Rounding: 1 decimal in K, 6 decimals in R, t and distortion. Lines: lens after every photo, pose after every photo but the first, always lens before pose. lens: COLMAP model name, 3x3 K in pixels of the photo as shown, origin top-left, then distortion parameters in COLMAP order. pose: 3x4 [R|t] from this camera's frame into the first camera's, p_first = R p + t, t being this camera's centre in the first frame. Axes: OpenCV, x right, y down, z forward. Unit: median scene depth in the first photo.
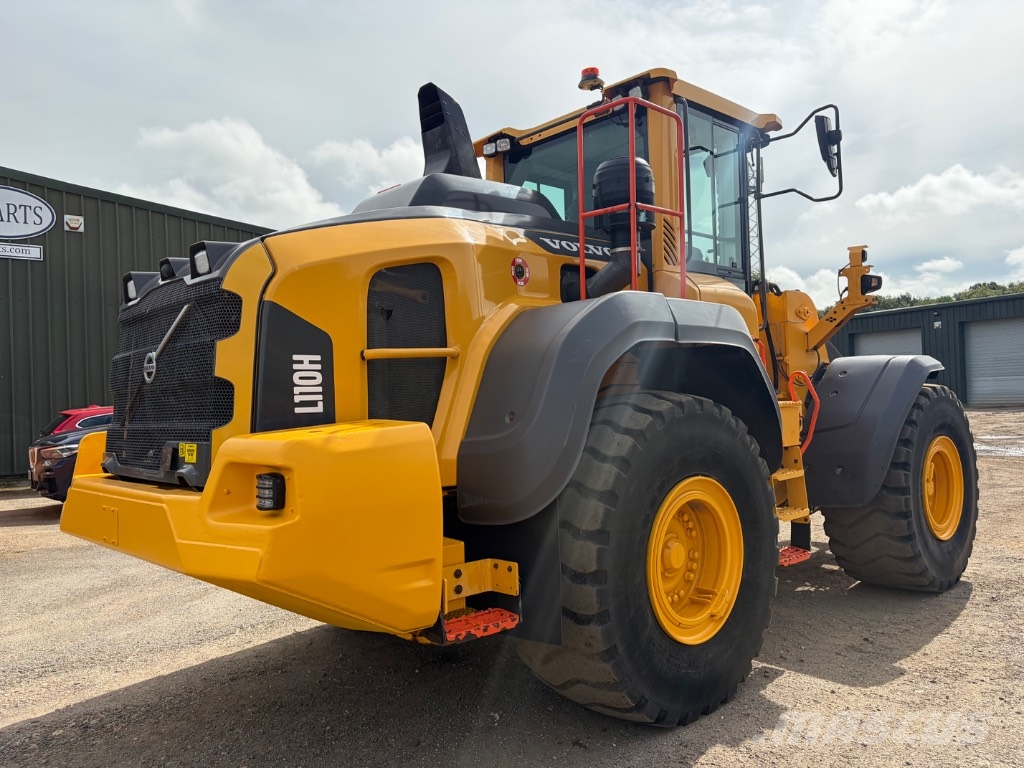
lens RADIAL K [[772.7, 0, 512.8], [0, 772.7, 391.4], [0, 0, 1]] dist [0.046561, -0.057515]
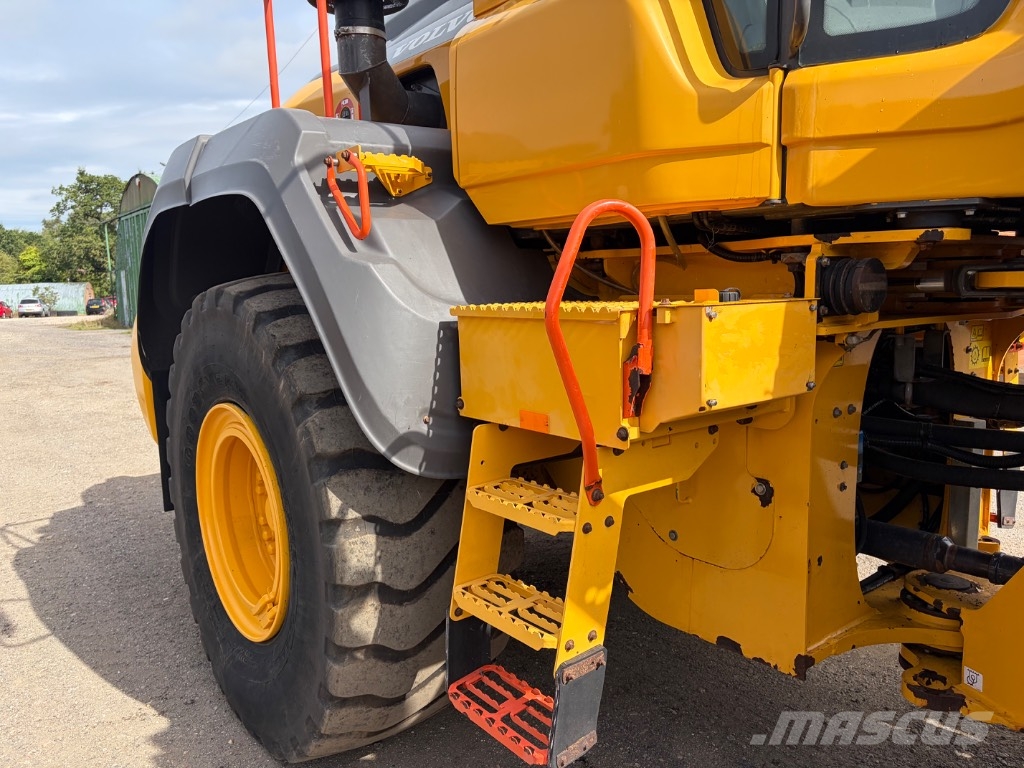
lens RADIAL K [[772.7, 0, 500.7], [0, 772.7, 381.7], [0, 0, 1]] dist [0.046561, -0.057515]
pose [[-0.089357, 0.160666, -0.982956, 0.559322], [0.035654, 0.986787, 0.158051, -0.005259], [0.995361, -0.020924, -0.093905, 0.827585]]
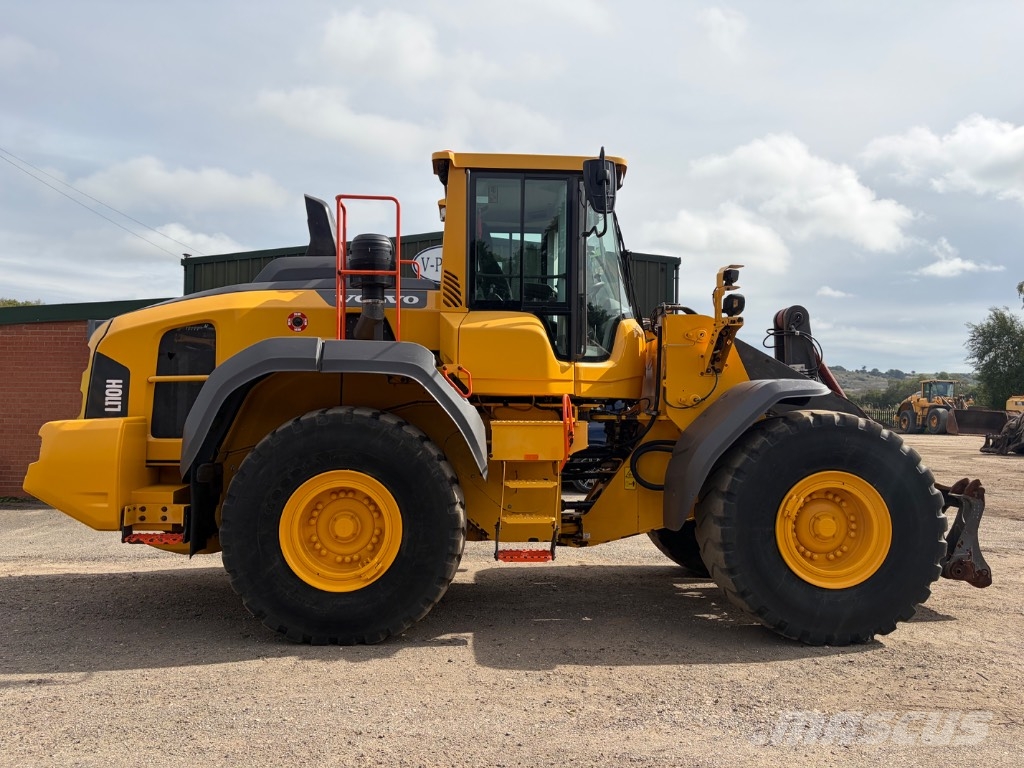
lens RADIAL K [[772.7, 0, 515.2], [0, 772.7, 384.6], [0, 0, 1]] dist [0.046561, -0.057515]
pose [[0.772380, 0.014061, -0.635005, 0.849827], [-0.027405, 0.999562, -0.011201, -0.021012], [0.634570, 0.026053, 0.772427, 0.085695]]
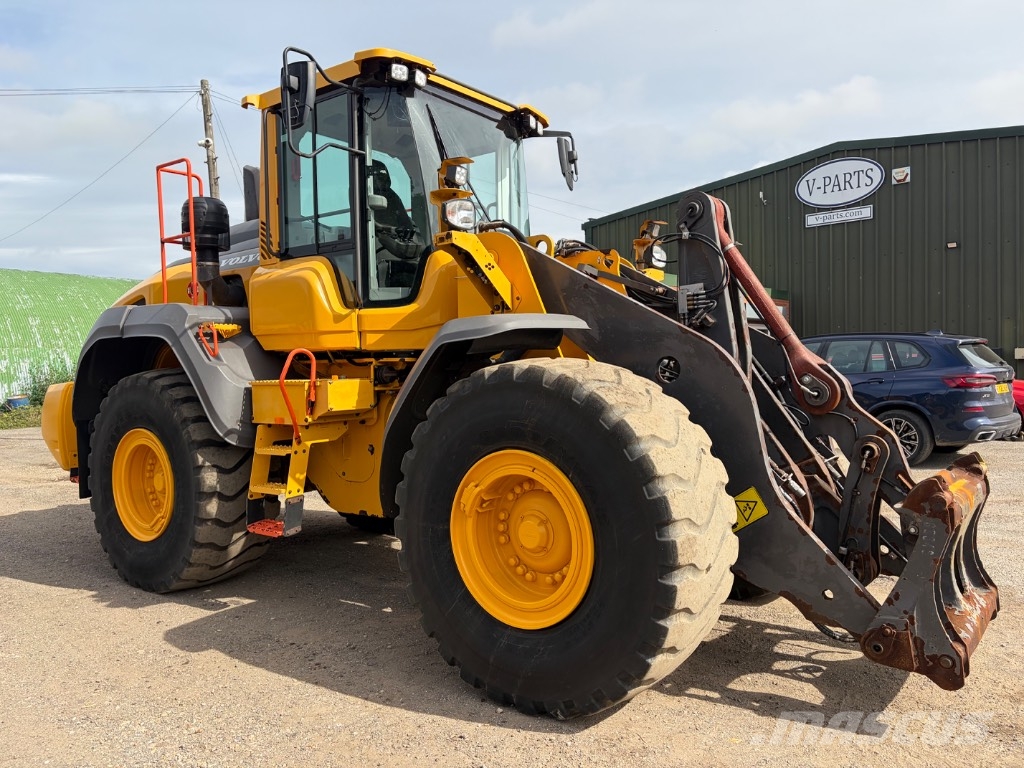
lens RADIAL K [[772.7, 0, 514.8], [0, 772.7, 388.1], [0, 0, 1]] dist [0.046561, -0.057515]
pose [[0.175601, 0.055264, -0.982909, 1.139682], [0.022988, 0.997921, 0.060215, -0.024161], [0.984193, -0.033168, 0.173966, 0.917542]]
